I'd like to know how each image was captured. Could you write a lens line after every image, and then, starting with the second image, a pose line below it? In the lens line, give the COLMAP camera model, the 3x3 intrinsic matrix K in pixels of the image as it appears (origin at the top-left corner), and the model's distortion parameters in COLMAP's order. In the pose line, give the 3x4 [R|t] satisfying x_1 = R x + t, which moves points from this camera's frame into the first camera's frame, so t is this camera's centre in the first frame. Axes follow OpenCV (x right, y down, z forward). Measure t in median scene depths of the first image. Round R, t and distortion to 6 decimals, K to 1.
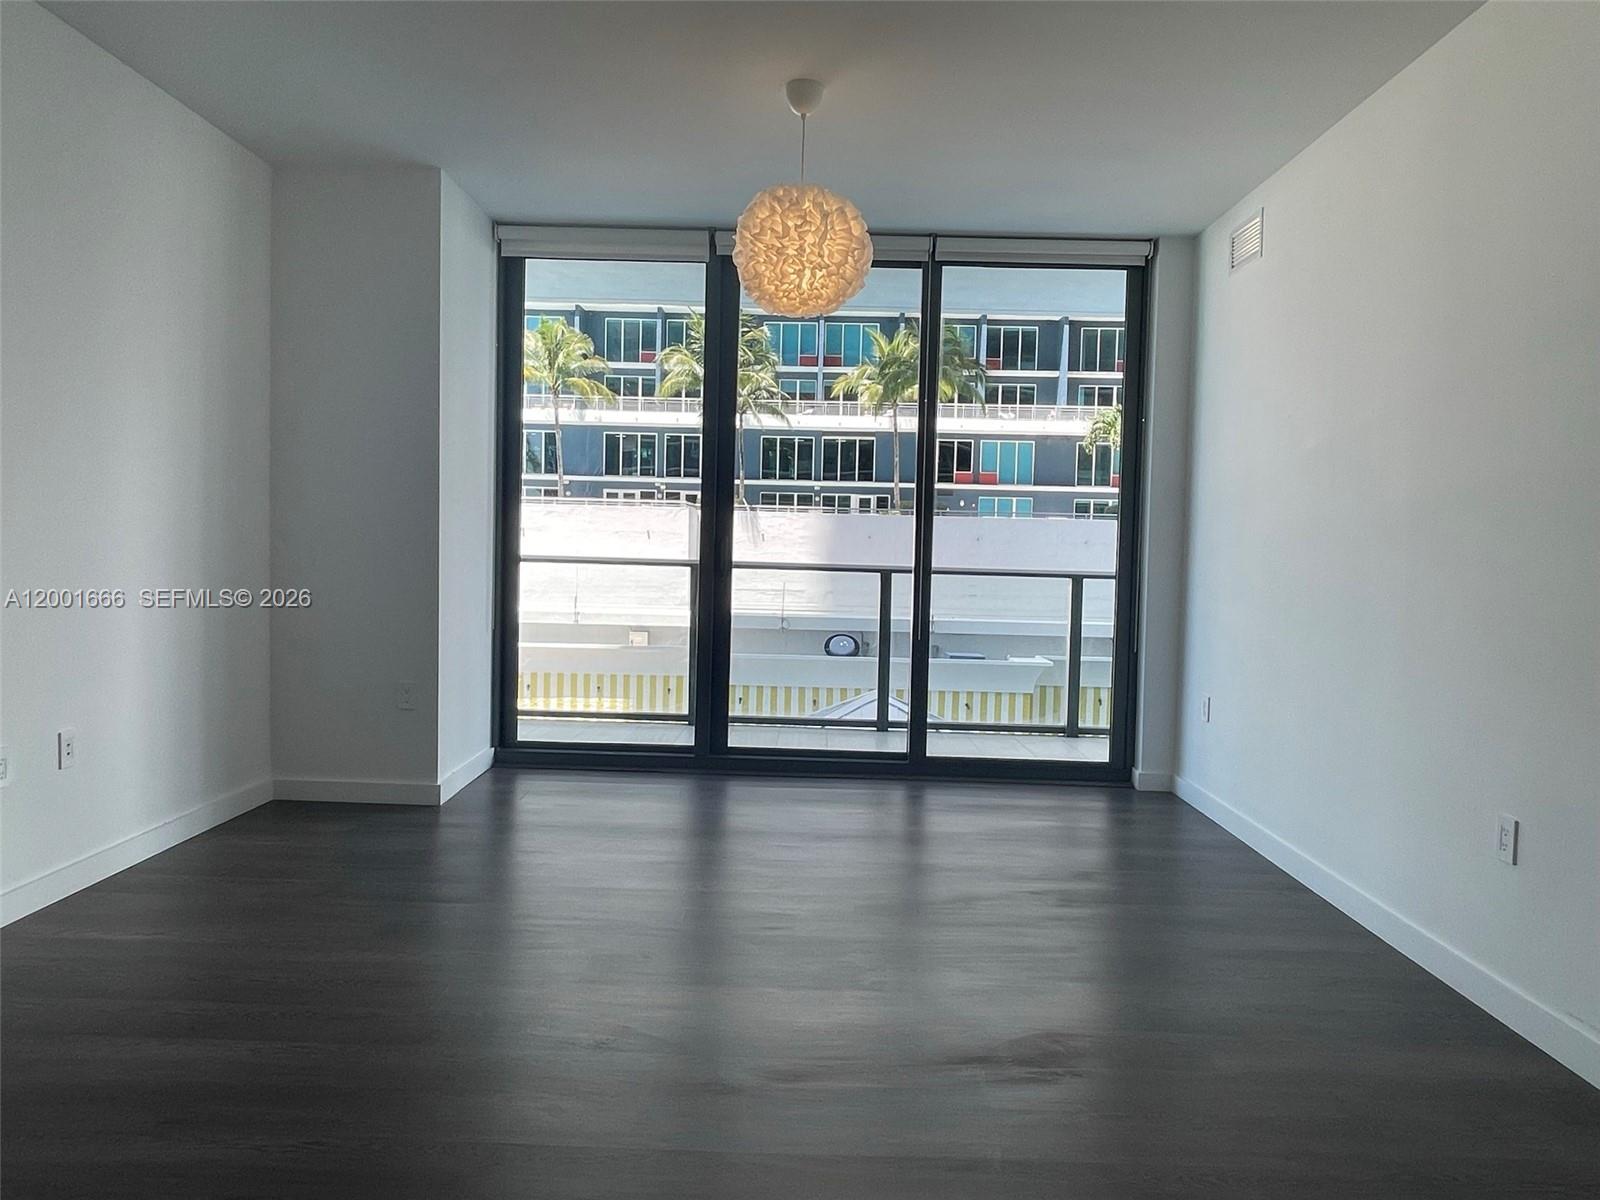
lens RADIAL K [[1077.8, 0, 796.6], [0, 1077.8, 598.8], [0, 0, 1]] dist [0.010247, -0.023634]
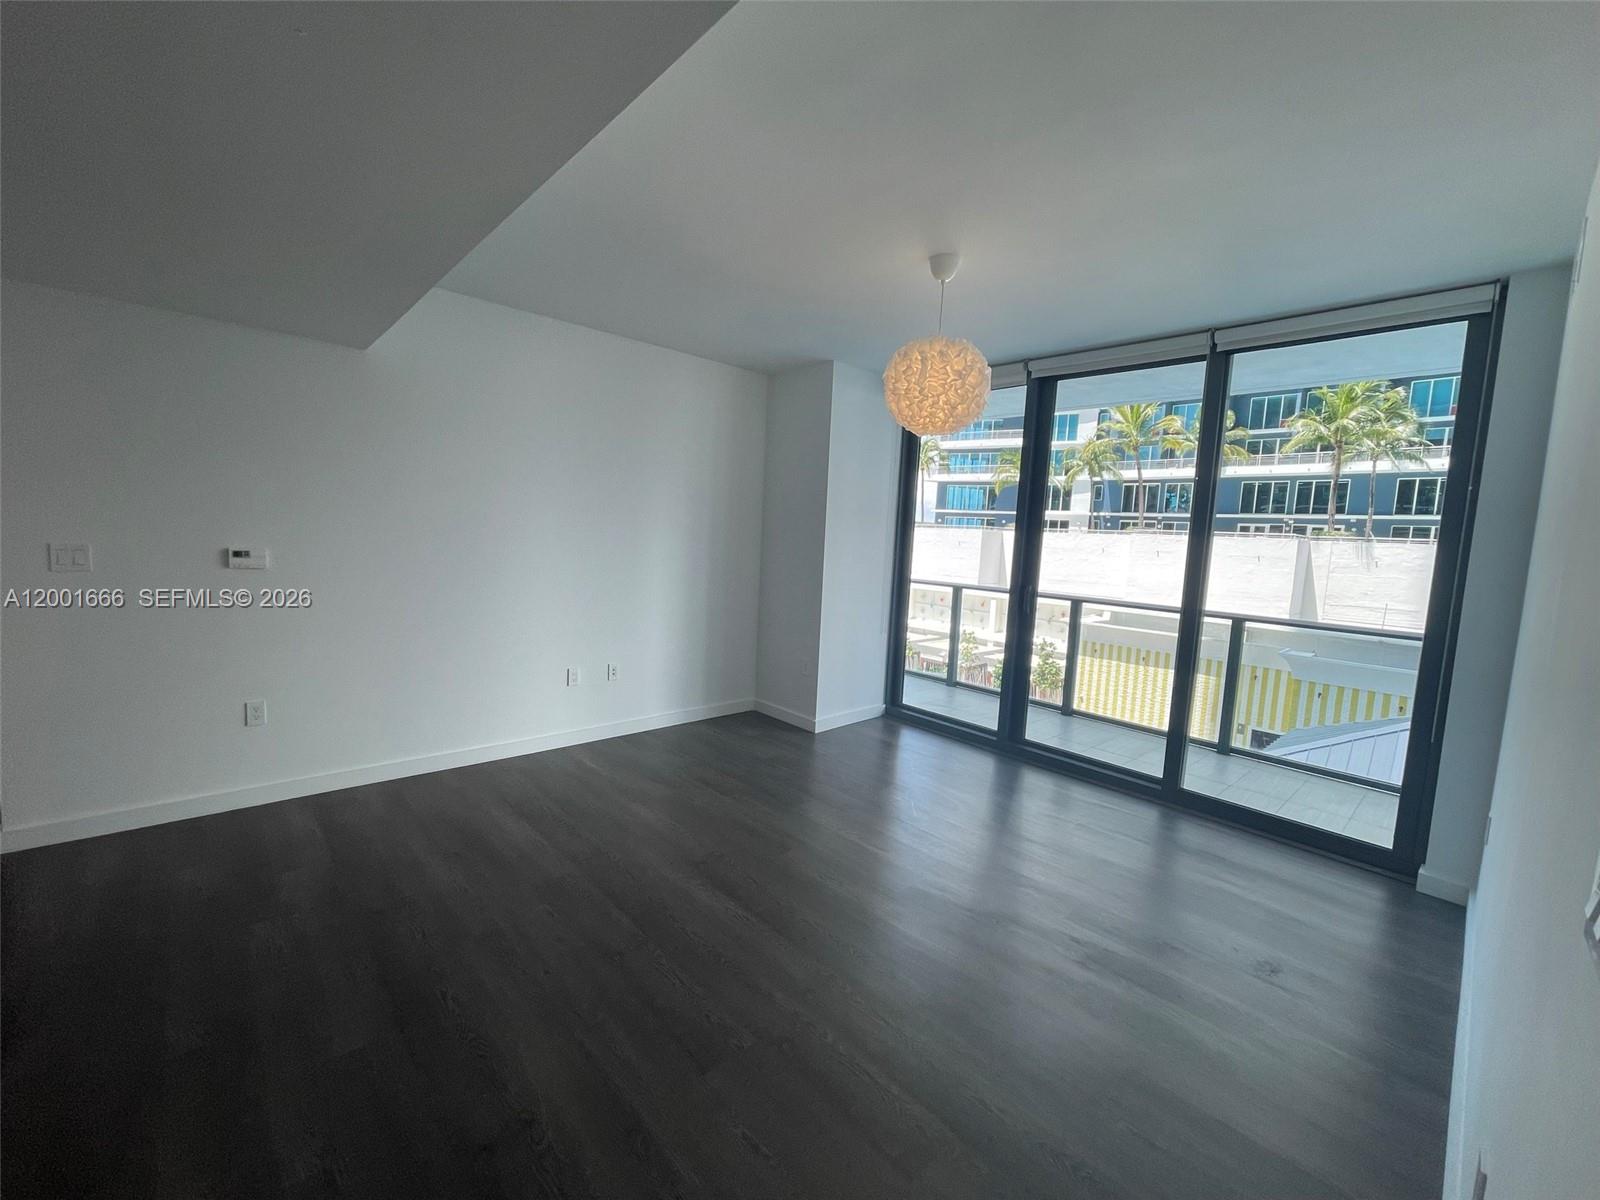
lens RADIAL K [[650.4, 0, 804.4], [0, 650.4, 597.1], [0, 0, 1]] dist [-0.001332, -0.000070]
pose [[0.689543, 0.078984, -0.719925, 0.058413], [-0.067713, 0.996712, 0.044495, -0.010764], [0.721073, 0.018067, 0.692624, 0.040407]]
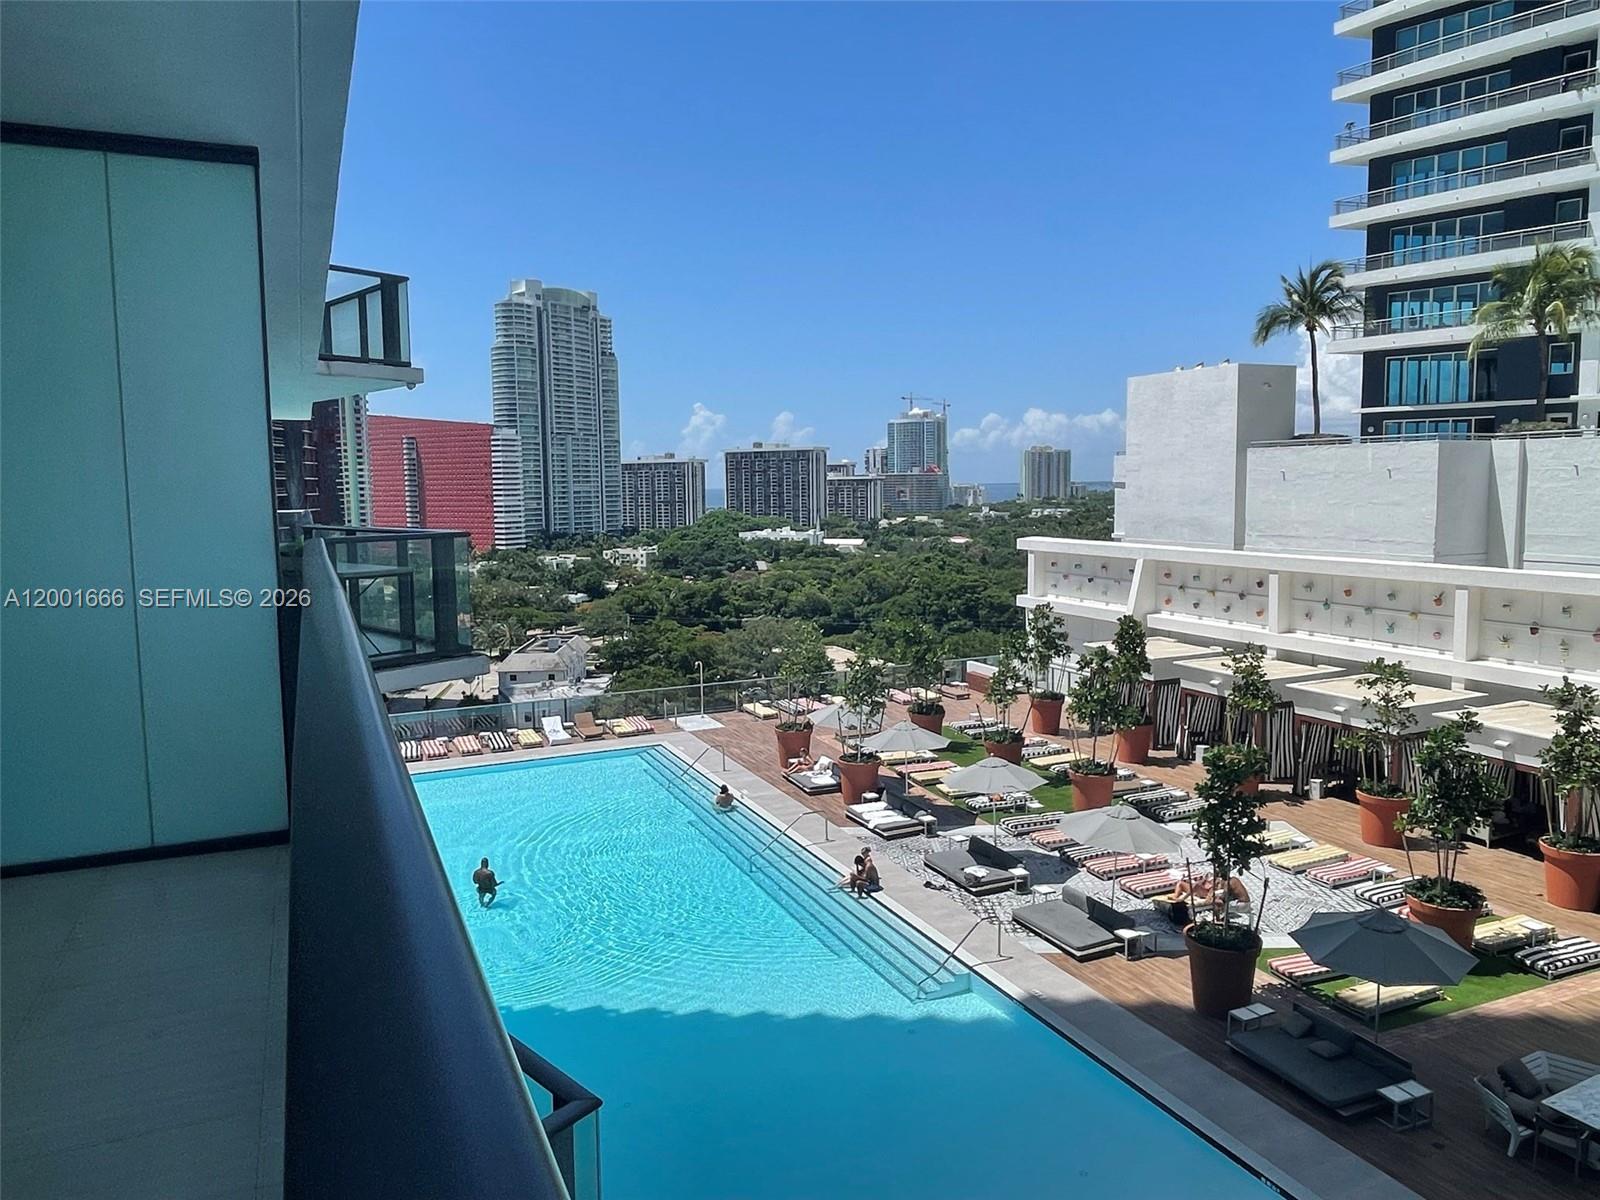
lens RADIAL K [[1077.8, 0, 794.7], [0, 1077.8, 582.4], [0, 0, 1]] dist [0.010247, -0.023634]
pose [[0.418917, 0.053173, -0.906466, 0.040890], [-0.017238, 0.998570, 0.050609, -0.017427], [0.907861, -0.005575, 0.419235, 0.173376]]
